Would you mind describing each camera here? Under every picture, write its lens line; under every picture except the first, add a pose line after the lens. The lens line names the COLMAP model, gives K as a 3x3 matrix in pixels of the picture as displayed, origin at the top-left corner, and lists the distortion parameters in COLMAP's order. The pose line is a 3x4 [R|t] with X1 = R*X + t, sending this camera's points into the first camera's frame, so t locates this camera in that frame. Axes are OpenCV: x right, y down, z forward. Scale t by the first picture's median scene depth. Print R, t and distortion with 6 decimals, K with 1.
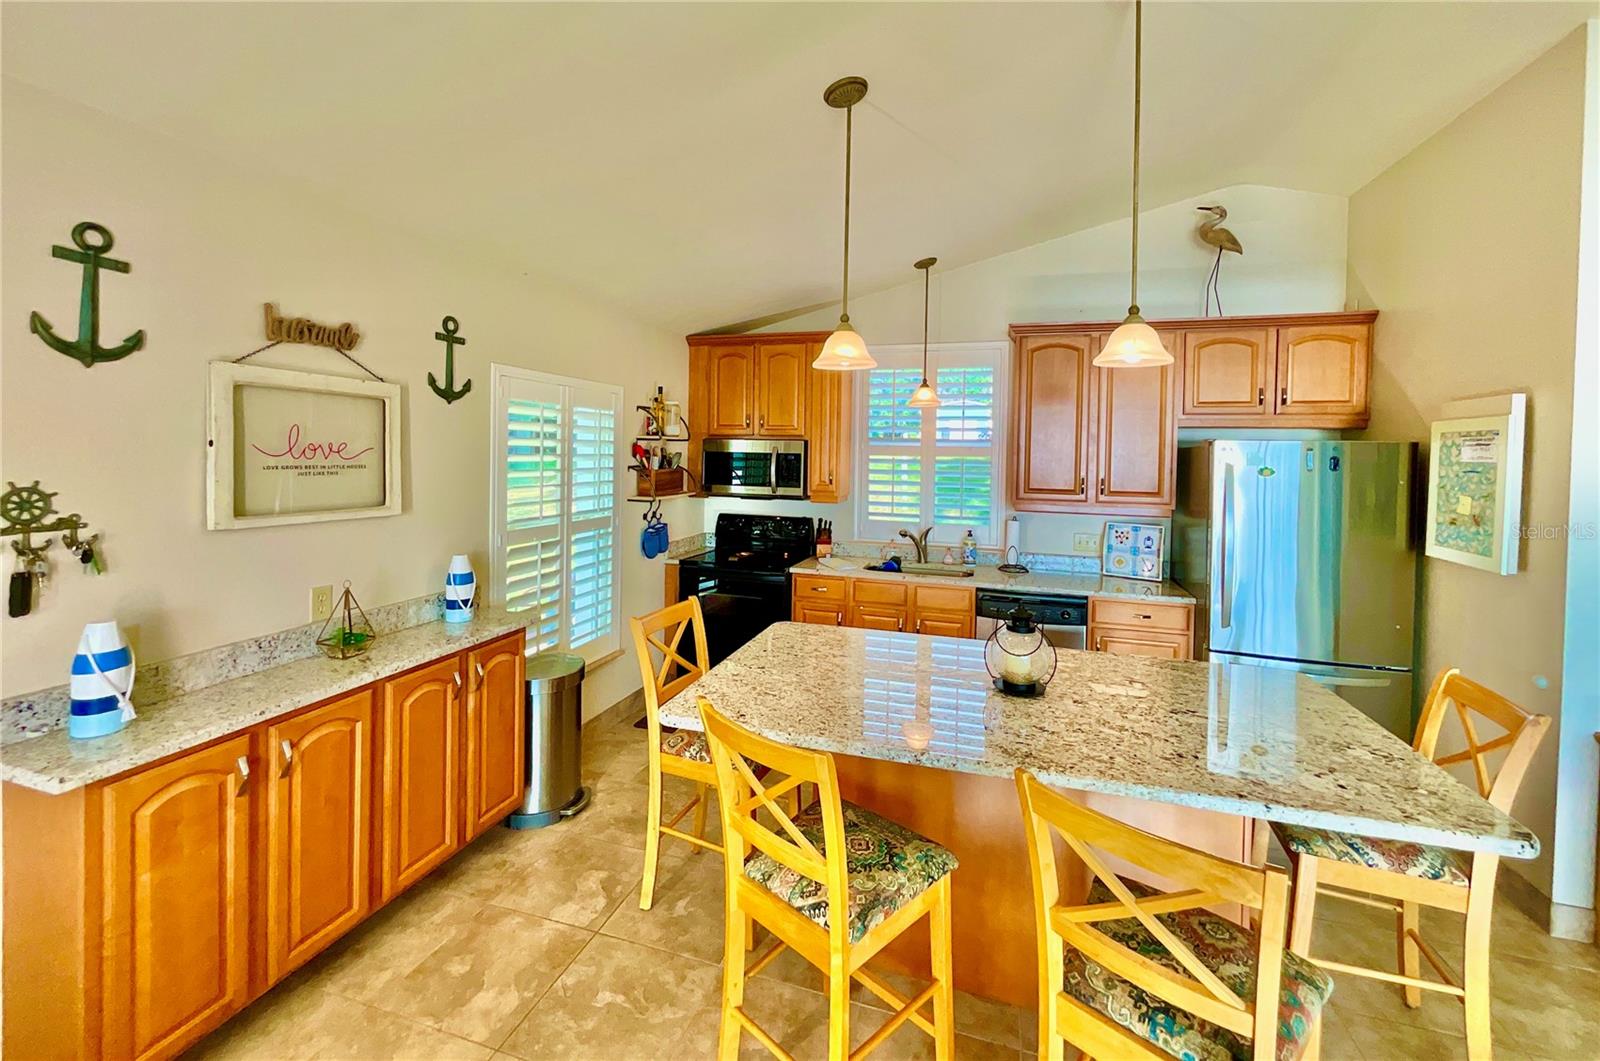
lens RADIAL K [[647.1, 0, 803.0], [0, 647.1, 460.5], [0, 0, 1]] dist [0.004190, -0.001538]
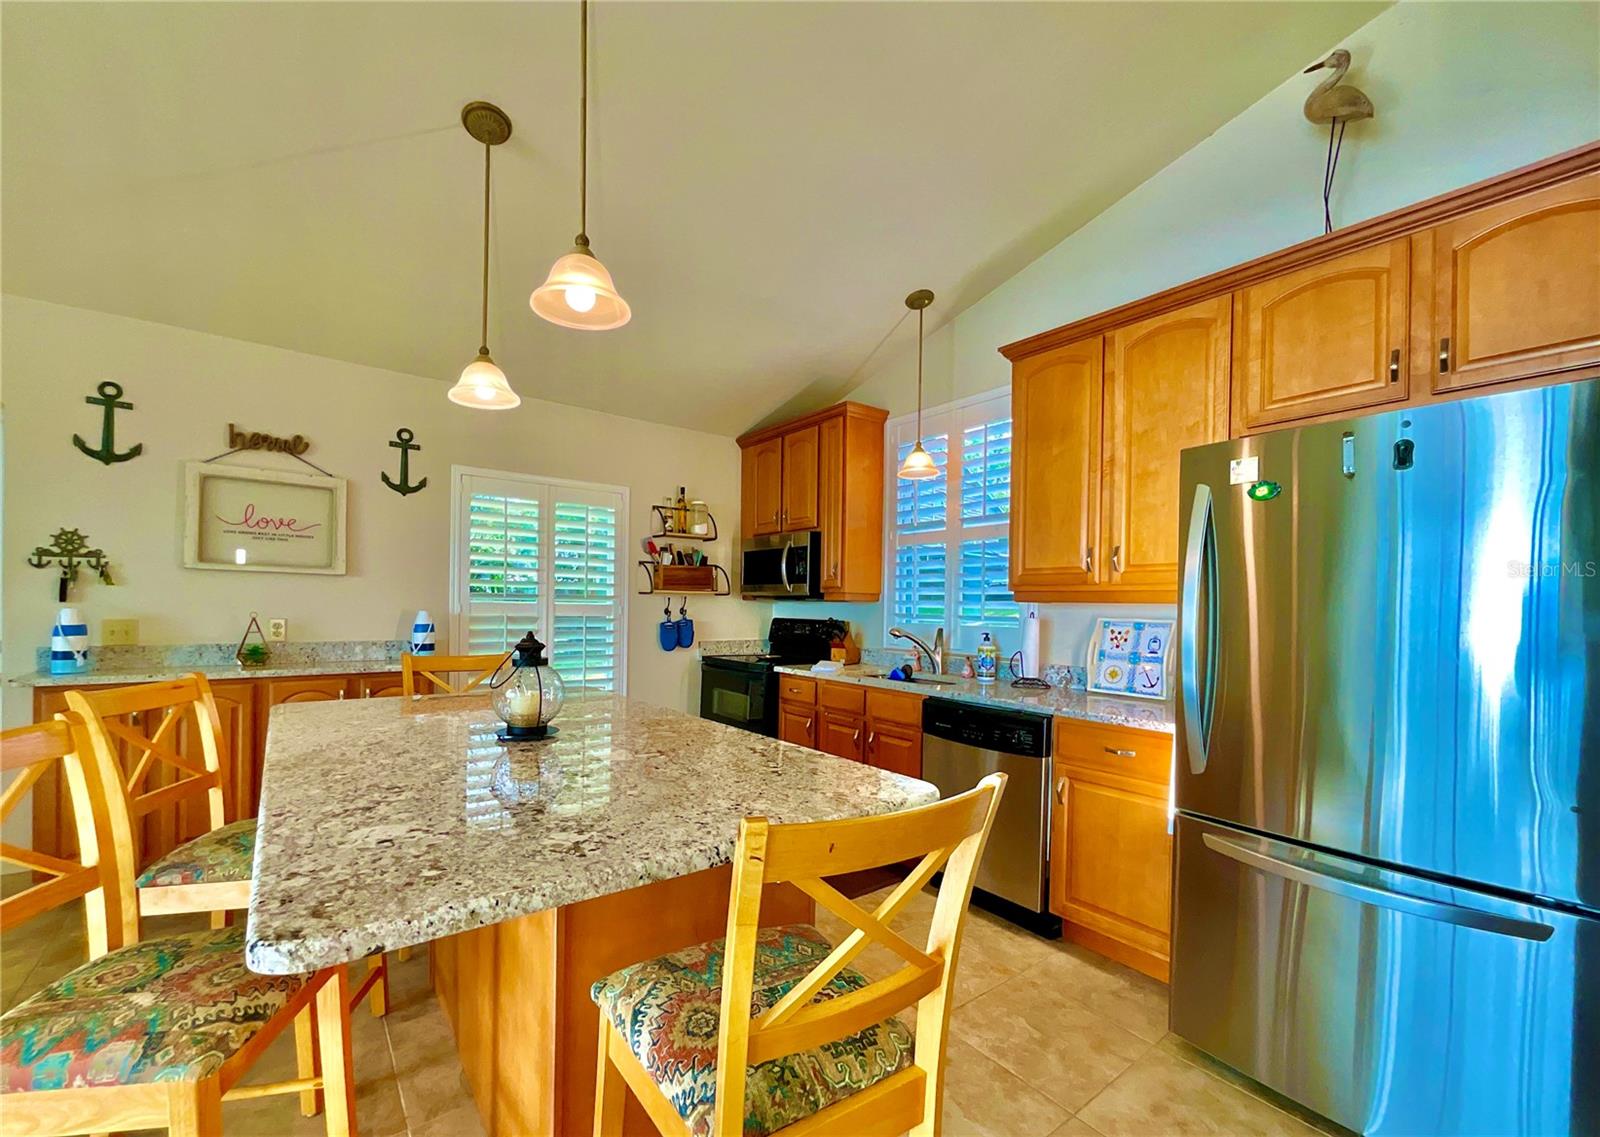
lens RADIAL K [[659.2, 0, 792.4], [0, 659.2, 607.6], [0, 0, 1]] dist [0.003311, -0.001093]
pose [[0.814295, -0.003806, -0.580438, 0.840505], [-0.008259, 0.999801, -0.018141, 0.151022], [0.580392, 0.019566, 0.814102, 0.378049]]
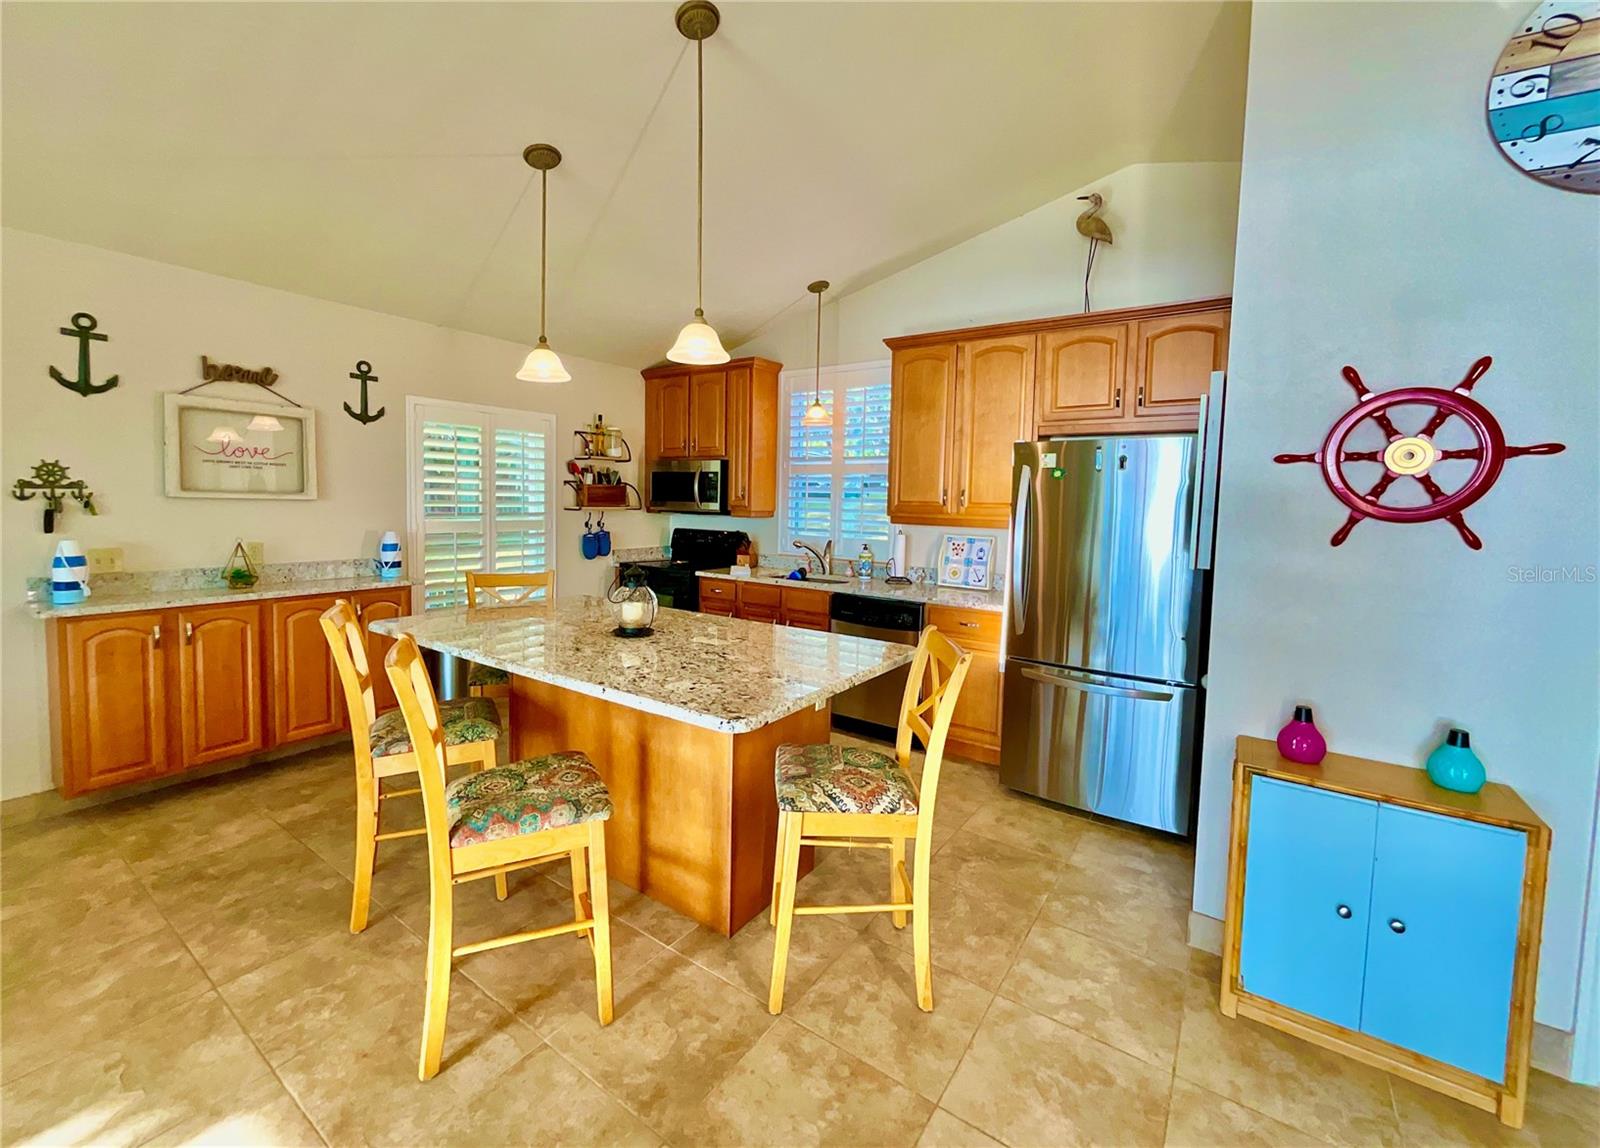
lens RADIAL K [[659.2, 0, 787.3], [0, 659.2, 535.8], [0, 0, 1]] dist [0.003311, -0.001093]
pose [[0.949592, 0.019175, -0.312901, 0.754972], [-0.007547, 0.999237, 0.038331, 0.088880], [0.313397, -0.034038, 0.949012, -0.066285]]
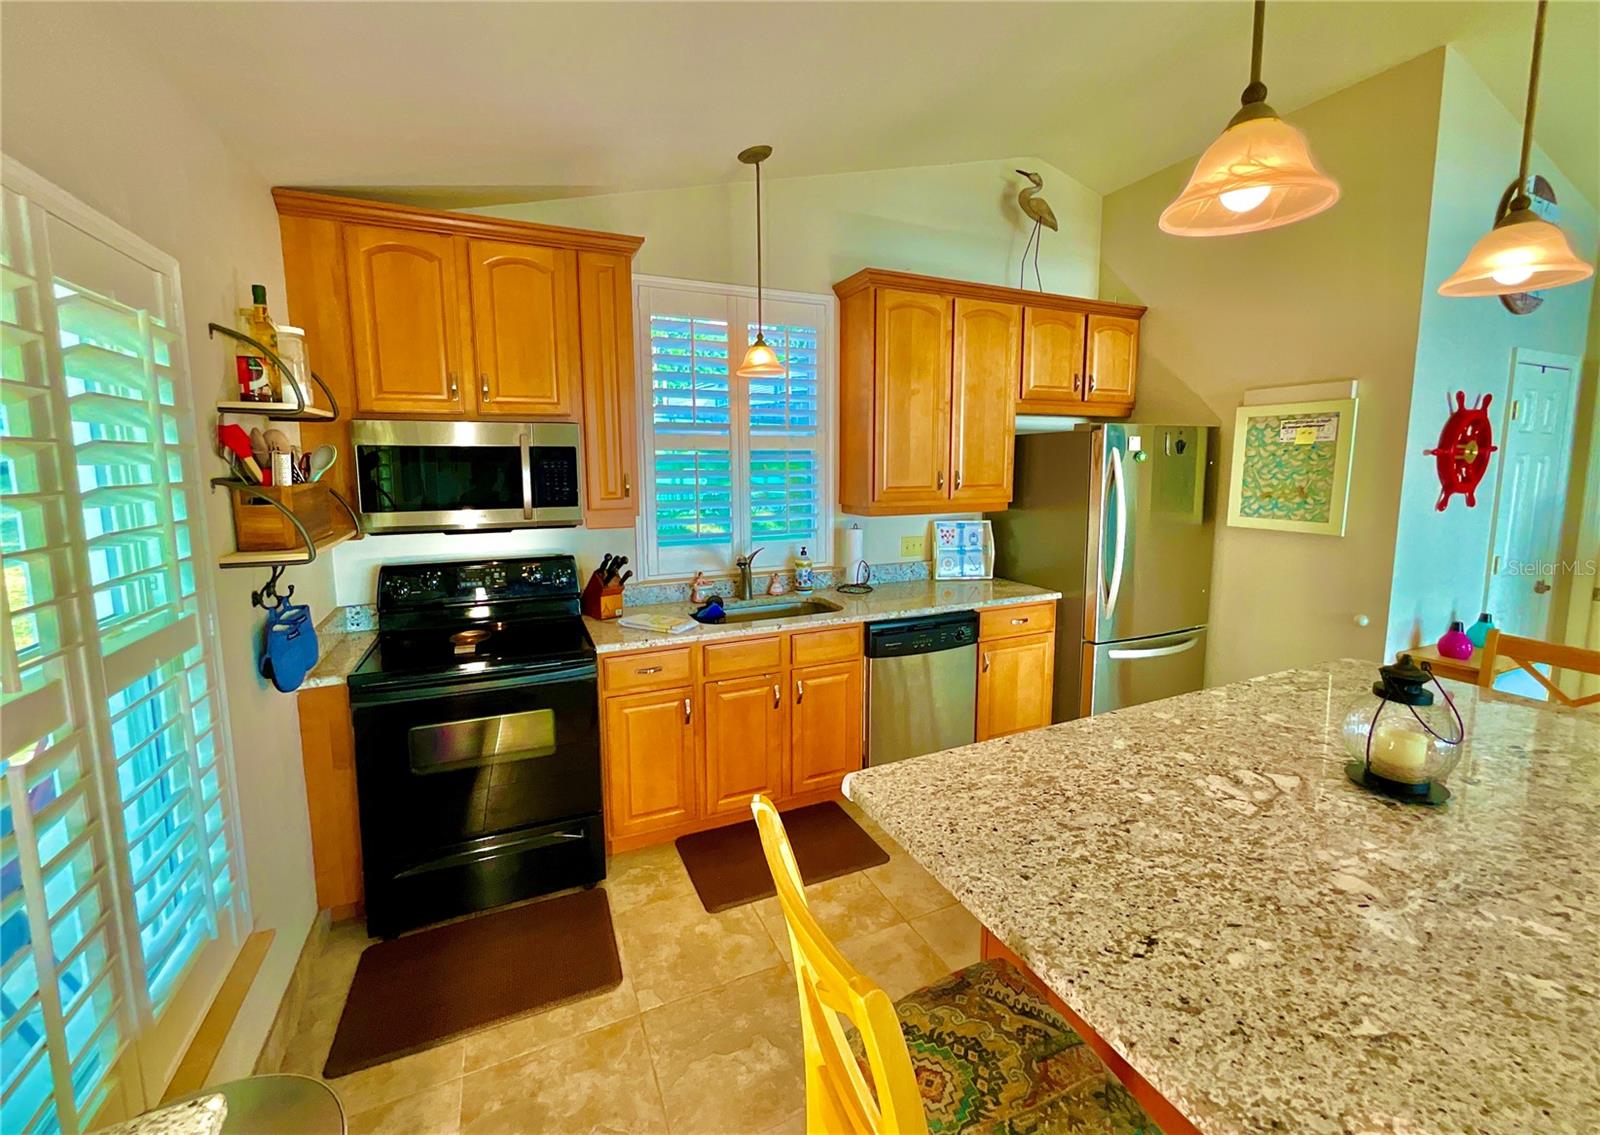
lens RADIAL K [[659.2, 0, 806.9], [0, 659.2, 533.9], [0, 0, 1]] dist [0.003311, -0.001093]
pose [[0.746464, -0.095238, 0.658575, -0.393880], [0.027041, 0.993229, 0.112983, 0.009084], [-0.664876, -0.066529, 0.743985, 0.682174]]
